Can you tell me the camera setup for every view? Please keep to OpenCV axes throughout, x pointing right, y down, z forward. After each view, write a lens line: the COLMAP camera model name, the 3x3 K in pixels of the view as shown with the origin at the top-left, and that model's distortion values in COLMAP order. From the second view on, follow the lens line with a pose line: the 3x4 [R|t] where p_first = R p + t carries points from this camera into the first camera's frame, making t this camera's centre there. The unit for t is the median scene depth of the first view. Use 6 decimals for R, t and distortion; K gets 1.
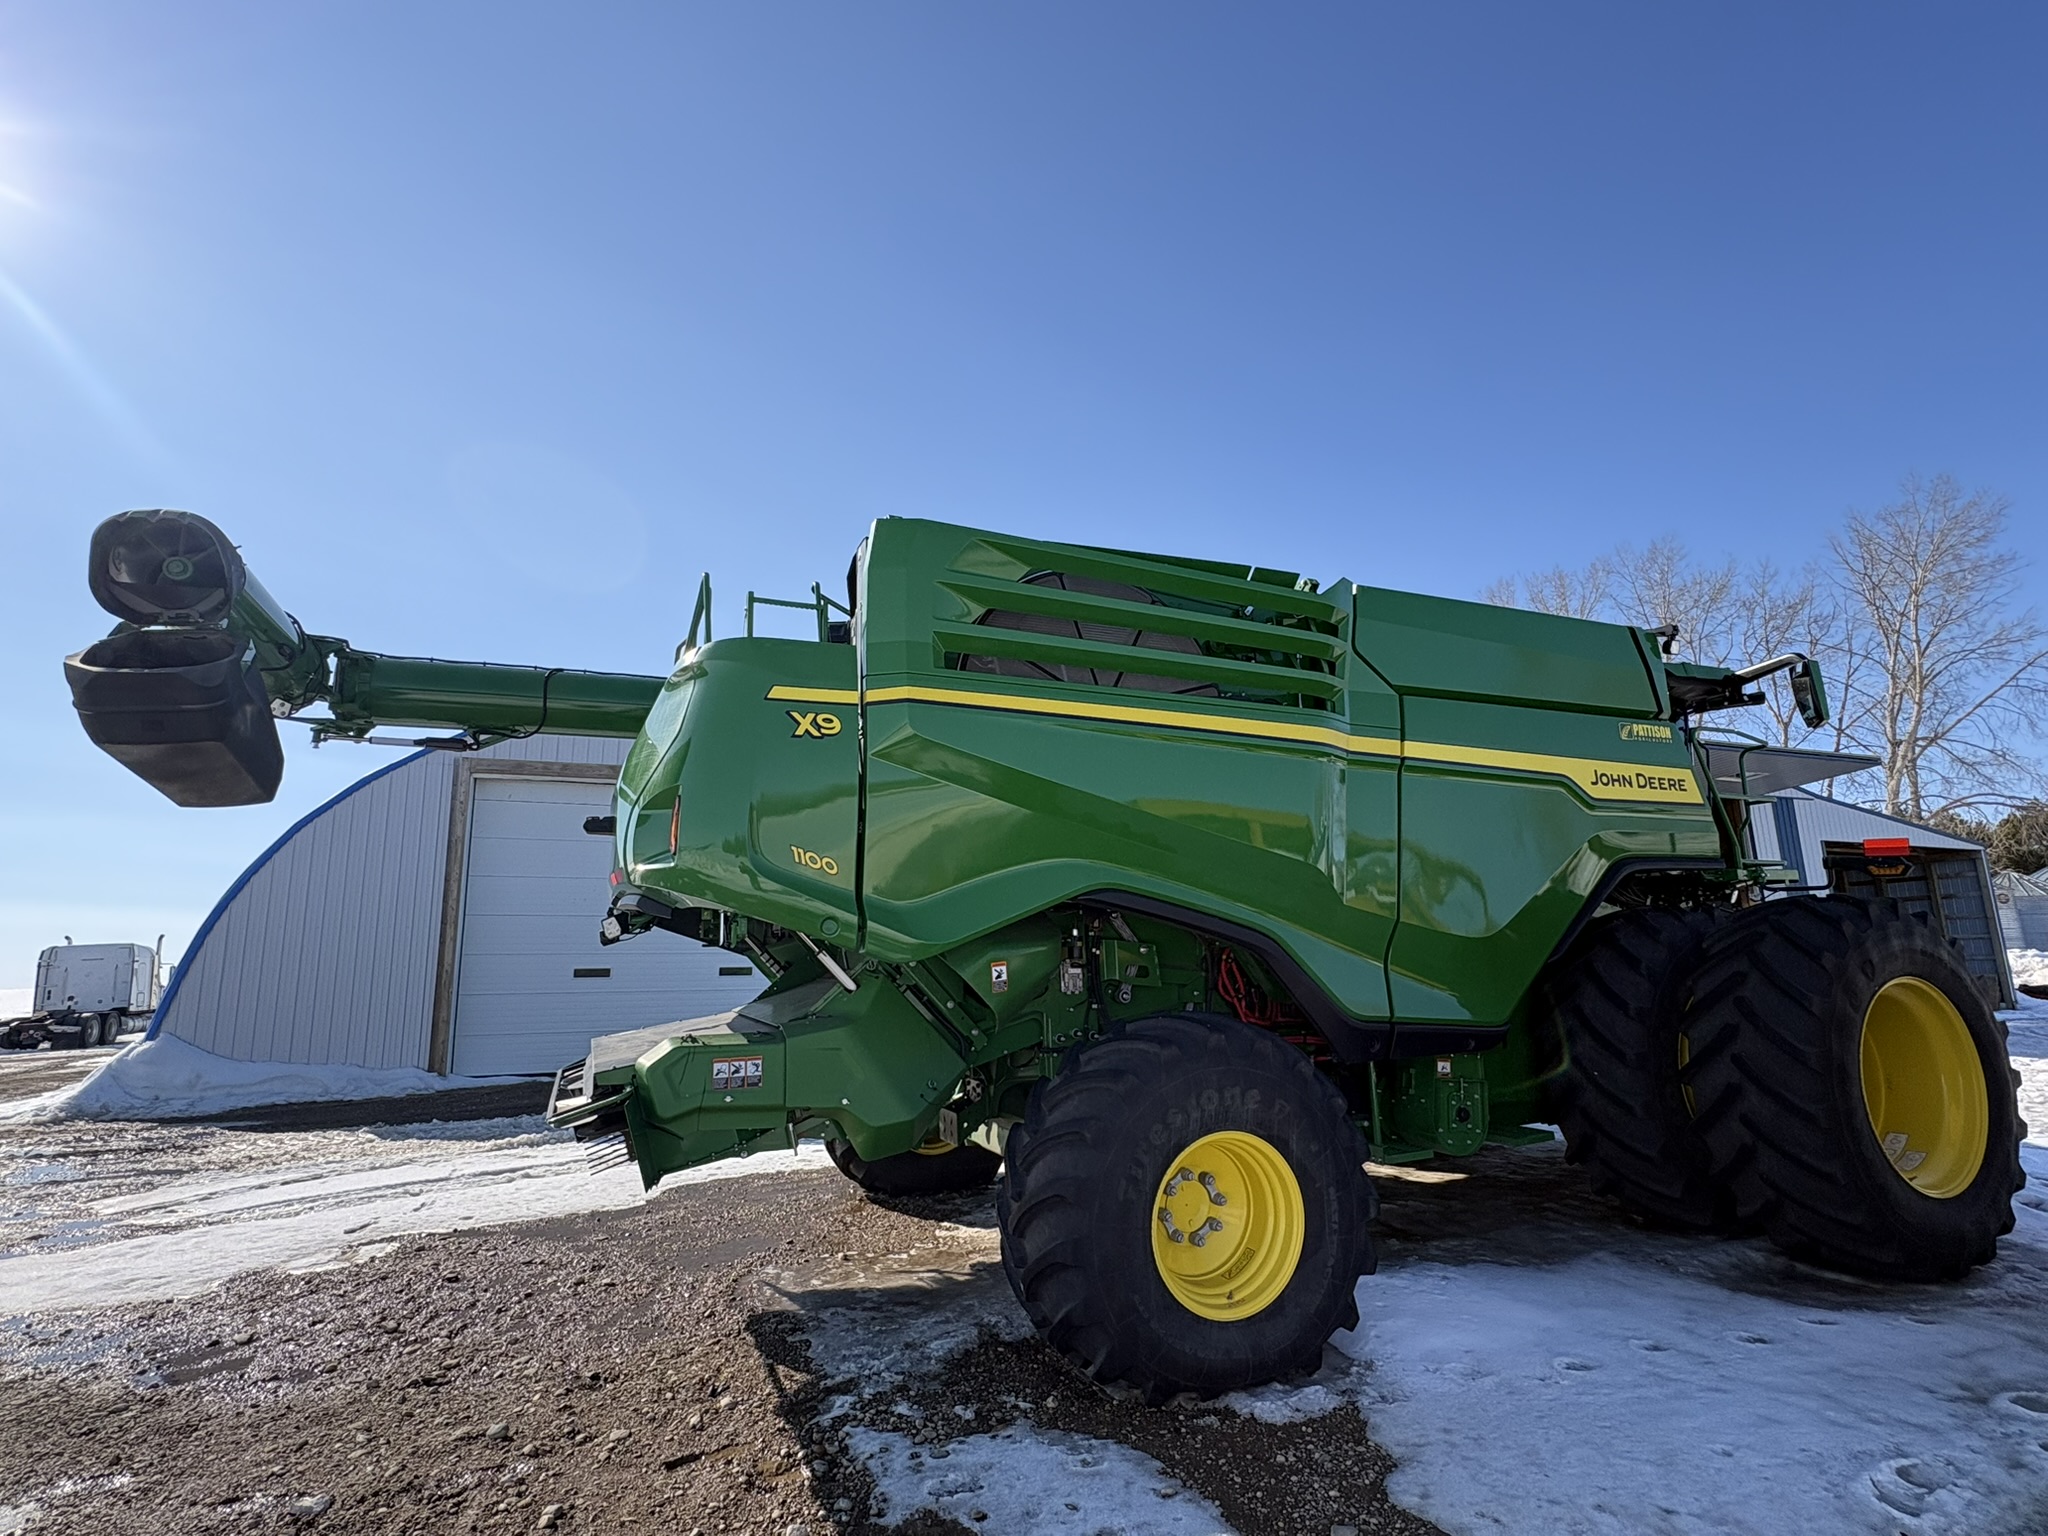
lens RADIAL K [[958.8, 0, 1024.0], [0, 958.8, 768.0], [0, 0, 1]] dist [0.000265, 0.000041]
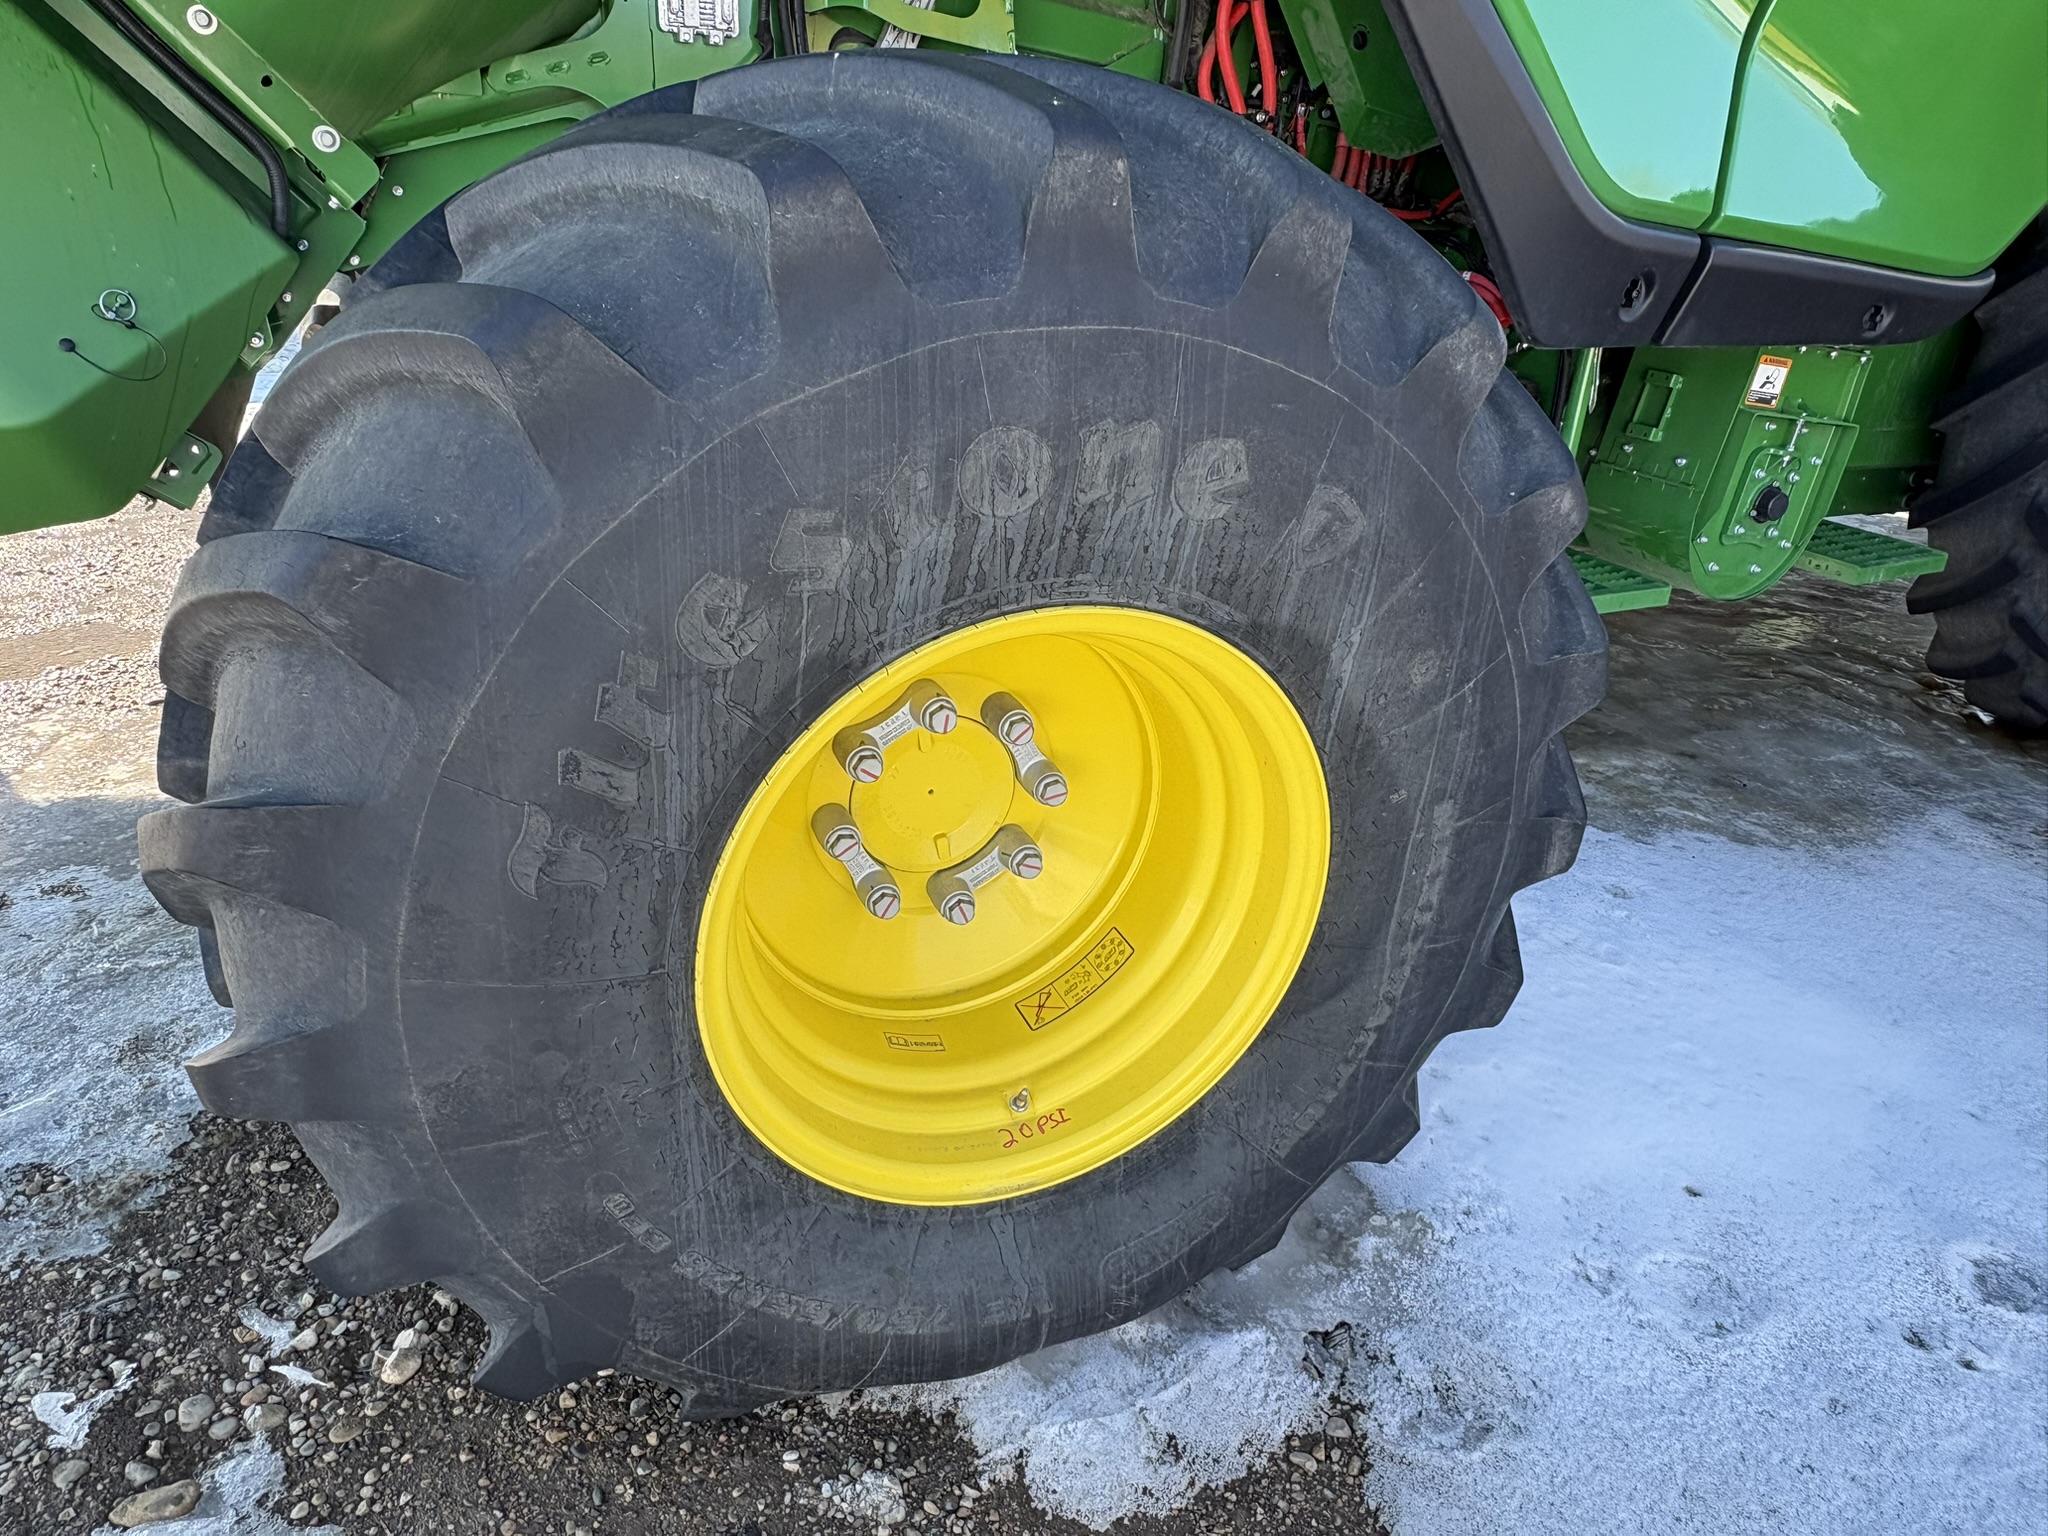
lens RADIAL K [[1338.2, 0, 1024.0], [0, 1338.2, 768.0], [0, 0, 1]] dist [0.001249, 0.001583]
pose [[0.995575, 0.056530, 0.075067, 0.175173], [-0.089874, 0.806111, 0.584900, 0.221646], [-0.027448, -0.589059, 0.807624, 0.710166]]
